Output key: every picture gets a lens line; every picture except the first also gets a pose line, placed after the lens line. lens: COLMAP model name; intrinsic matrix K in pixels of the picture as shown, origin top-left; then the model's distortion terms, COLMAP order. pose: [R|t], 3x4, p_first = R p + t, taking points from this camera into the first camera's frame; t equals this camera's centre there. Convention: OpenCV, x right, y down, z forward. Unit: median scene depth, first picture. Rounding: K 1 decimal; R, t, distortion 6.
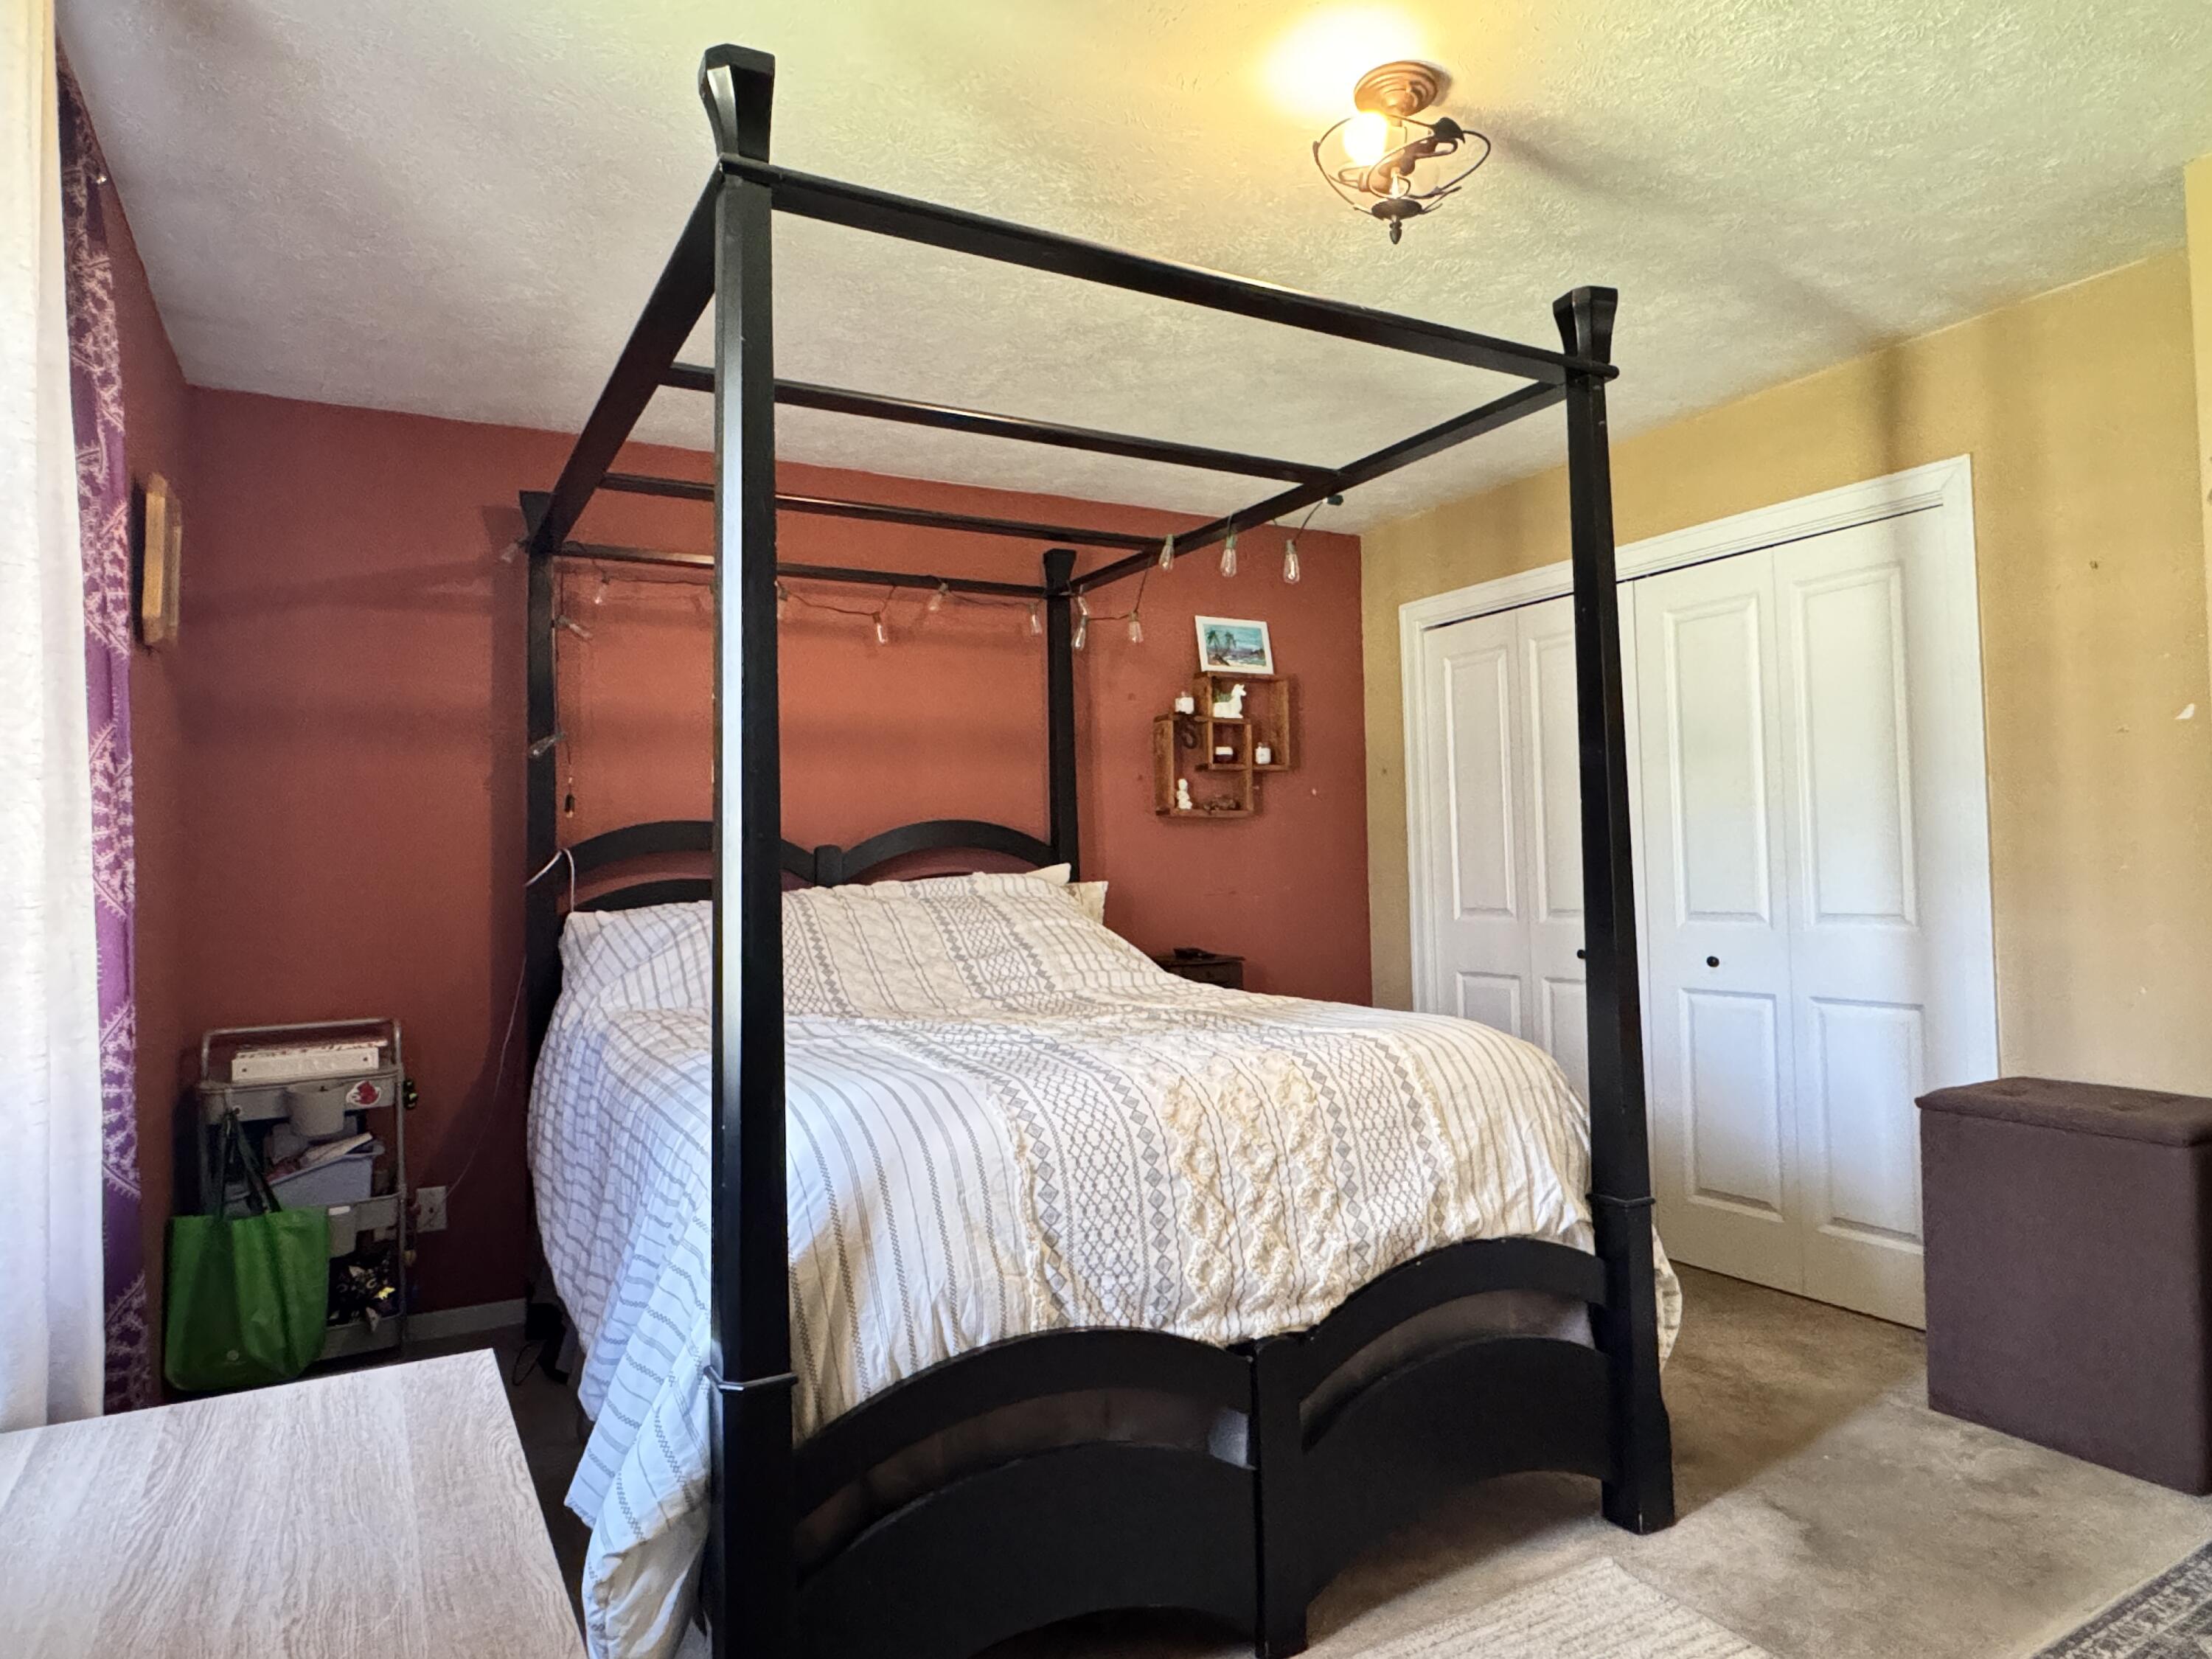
lens RADIAL K [[1340.4, 0, 1098.1], [0, 1340.4, 837.0], [0, 0, 1]] dist [-0.007530, 0.003171]
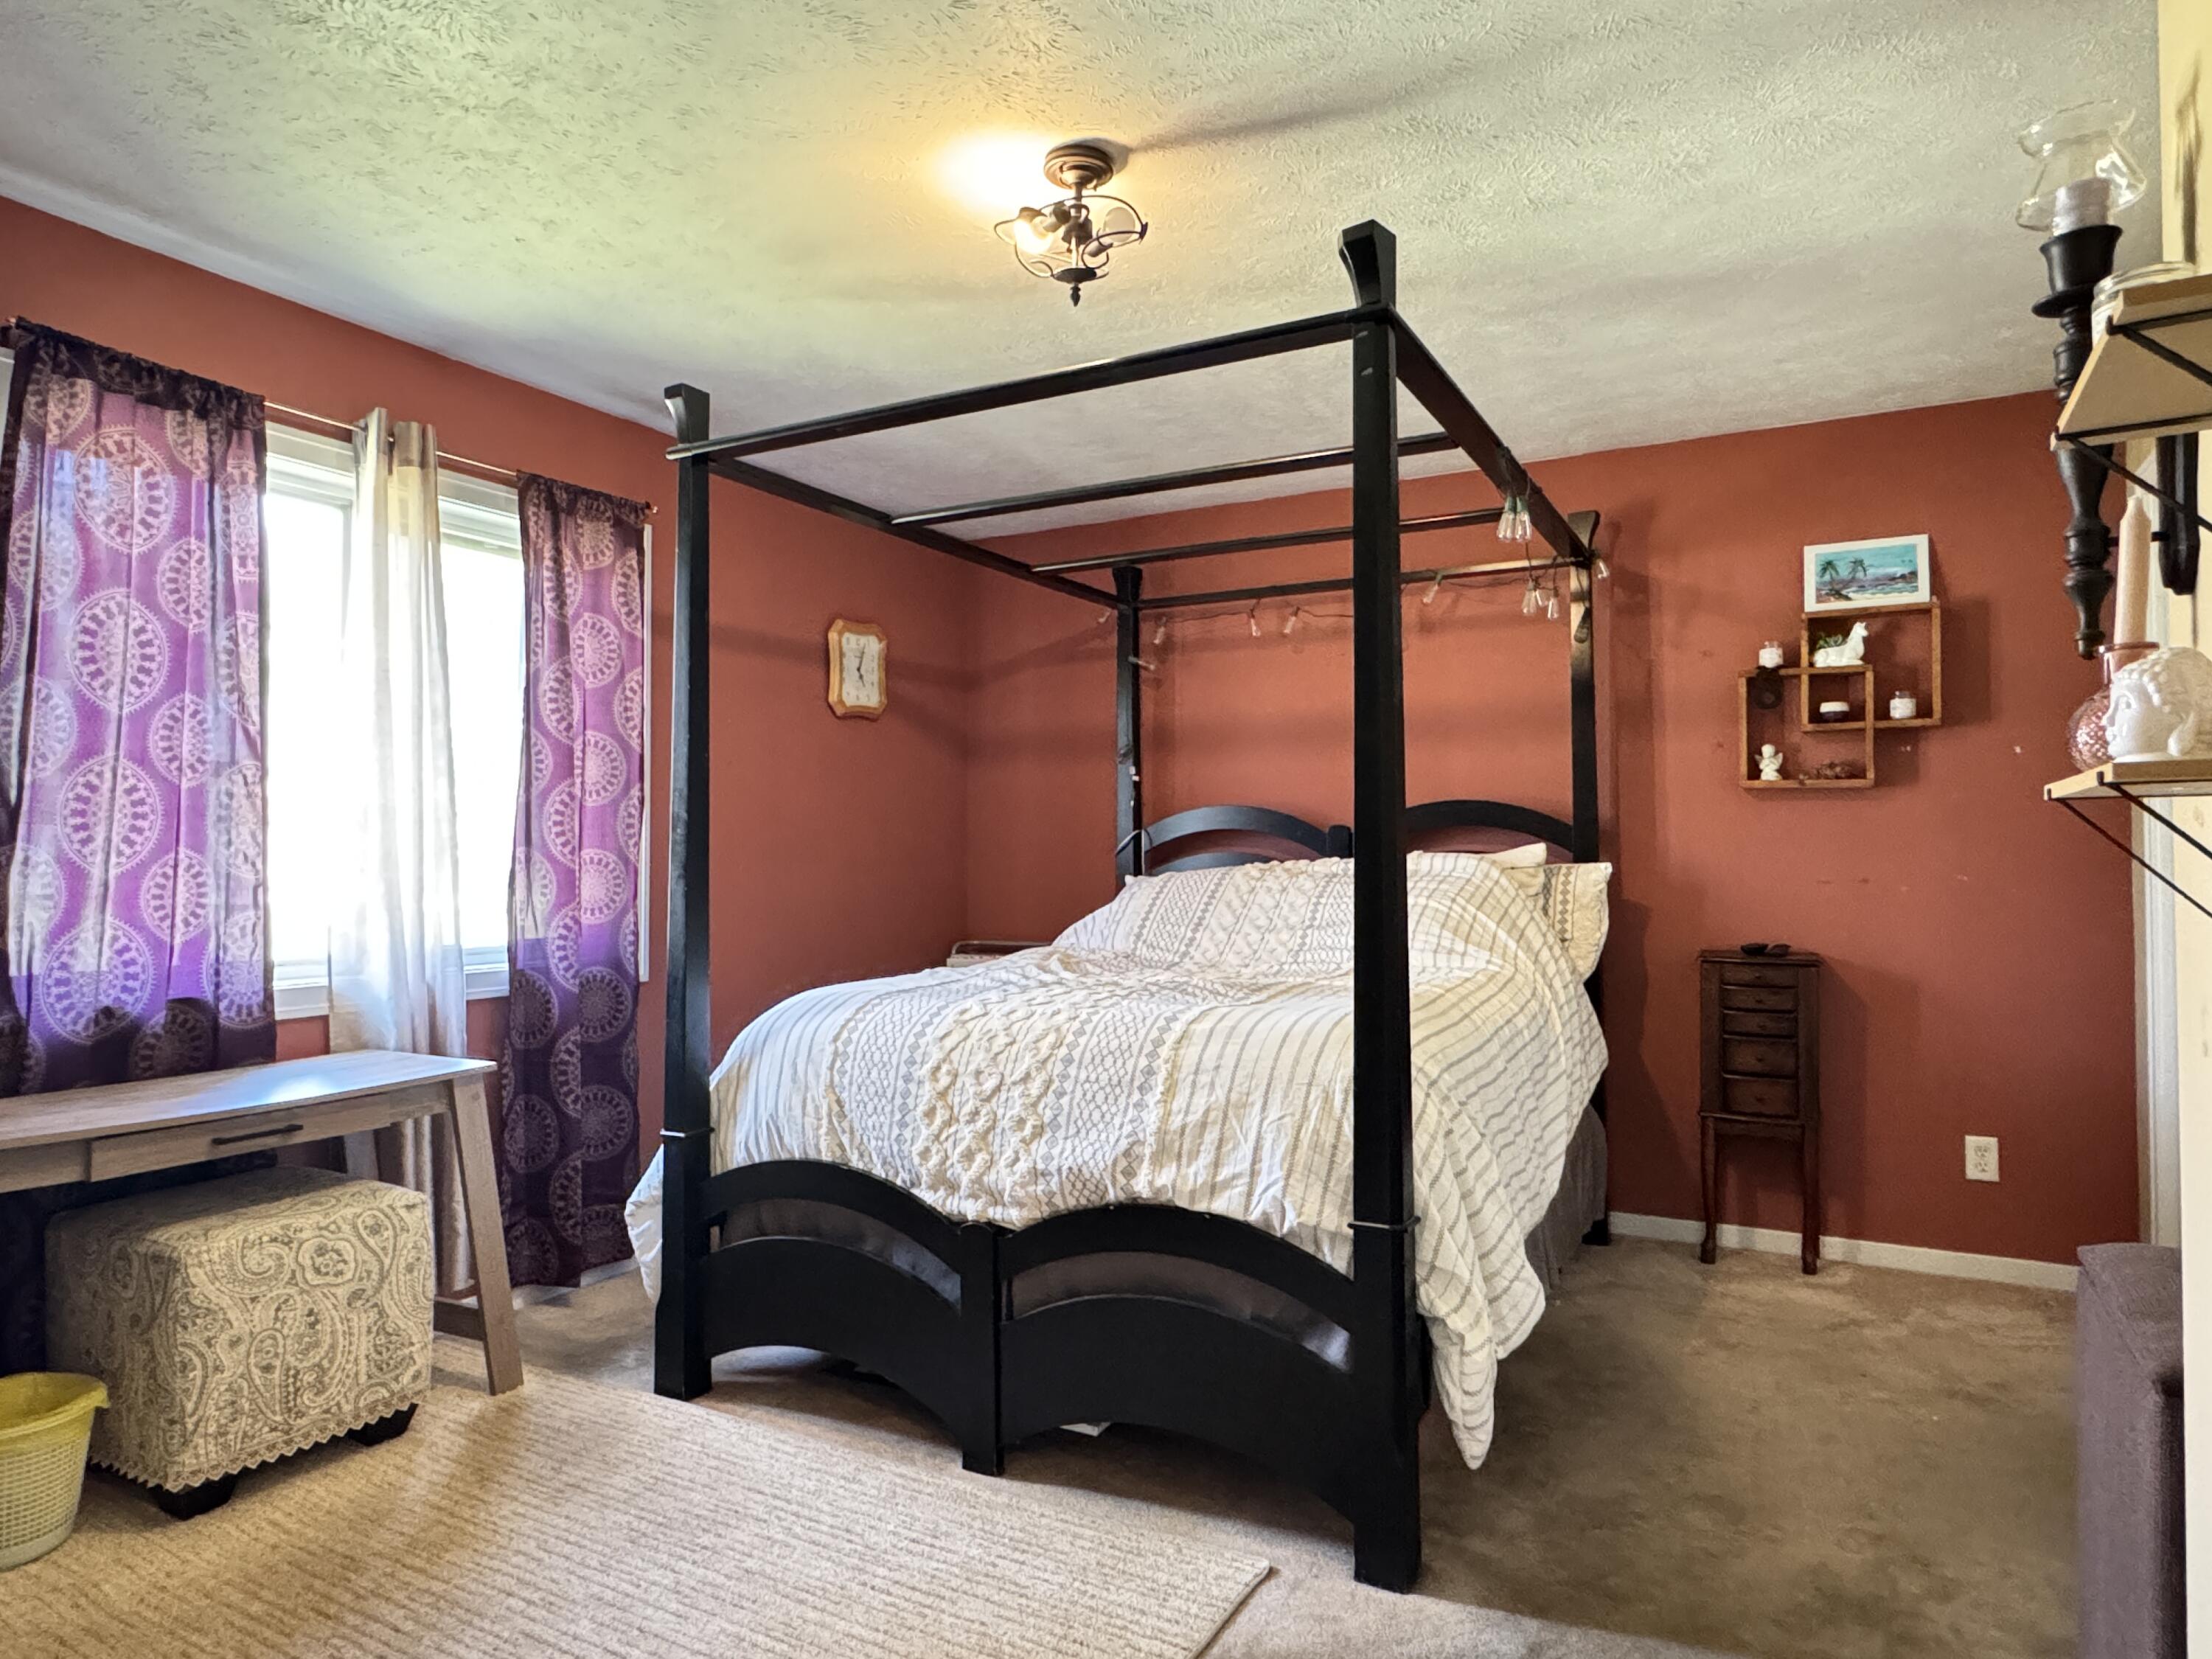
lens RADIAL K [[1340.4, 0, 1096.1], [0, 1340.4, 831.8], [0, 0, 1]] dist [-0.007530, 0.003171]
pose [[0.535208, 0.003573, -0.844713, 1.175710], [0.013350, 0.999830, 0.012688, -0.009993], [0.844615, -0.018068, 0.535069, 0.395657]]
